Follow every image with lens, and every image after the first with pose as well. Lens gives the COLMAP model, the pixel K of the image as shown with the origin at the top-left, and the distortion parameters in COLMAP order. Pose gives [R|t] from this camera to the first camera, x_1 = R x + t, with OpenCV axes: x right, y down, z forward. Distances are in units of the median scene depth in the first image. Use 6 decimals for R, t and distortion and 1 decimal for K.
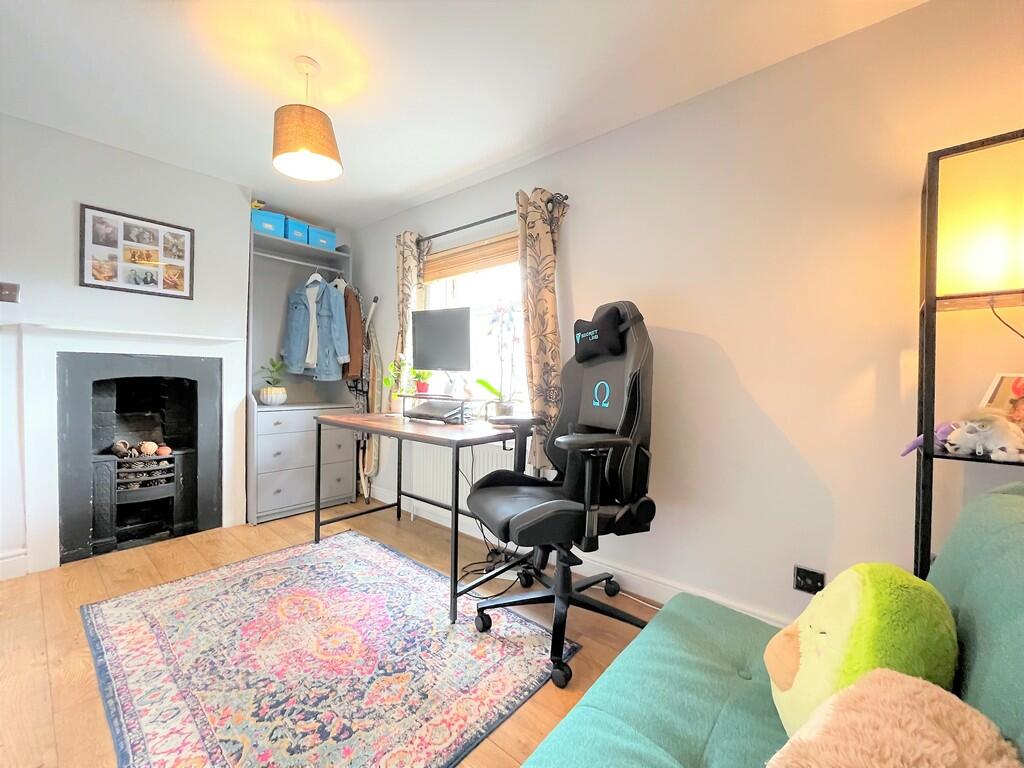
lens RADIAL K [[413.7, 0, 511.4], [0, 413.7, 381.9], [0, 0, 1]] dist [-0.002350, -0.000727]
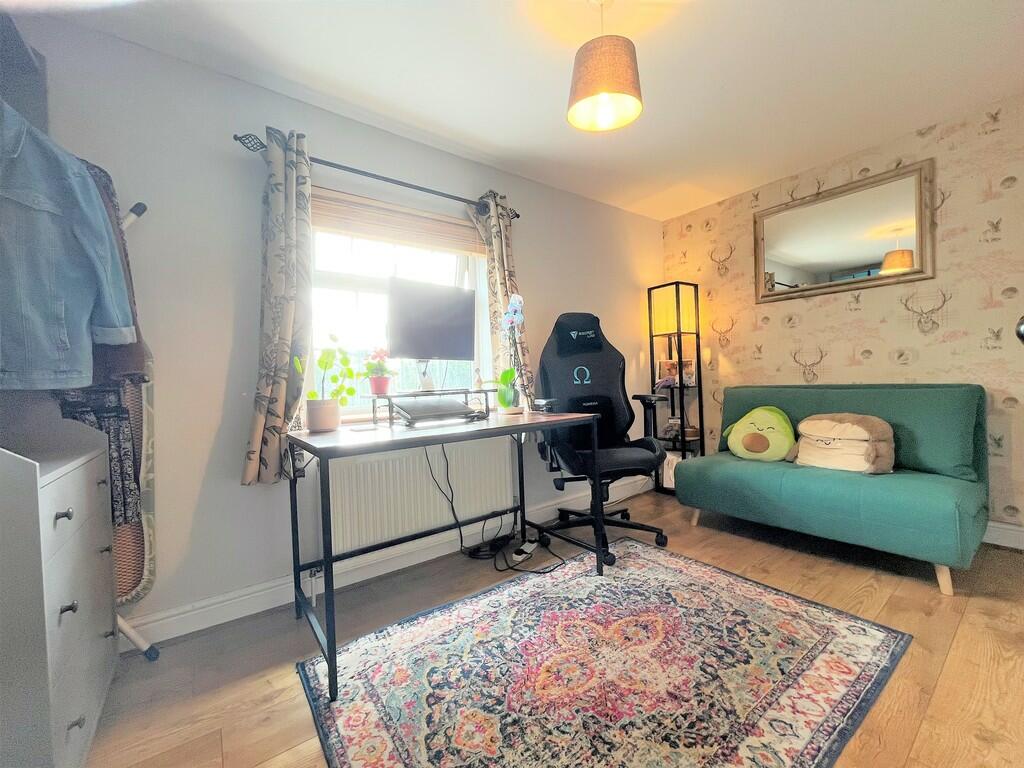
lens RADIAL K [[413.7, 0, 511.5], [0, 413.7, 381.5], [0, 0, 1]] dist [-0.002350, -0.000727]
pose [[0.228698, -0.028205, 0.973089, -1.650421], [0.056151, 0.998298, 0.015739, 0.019668], [-0.971877, 0.051040, 0.229893, 1.207594]]
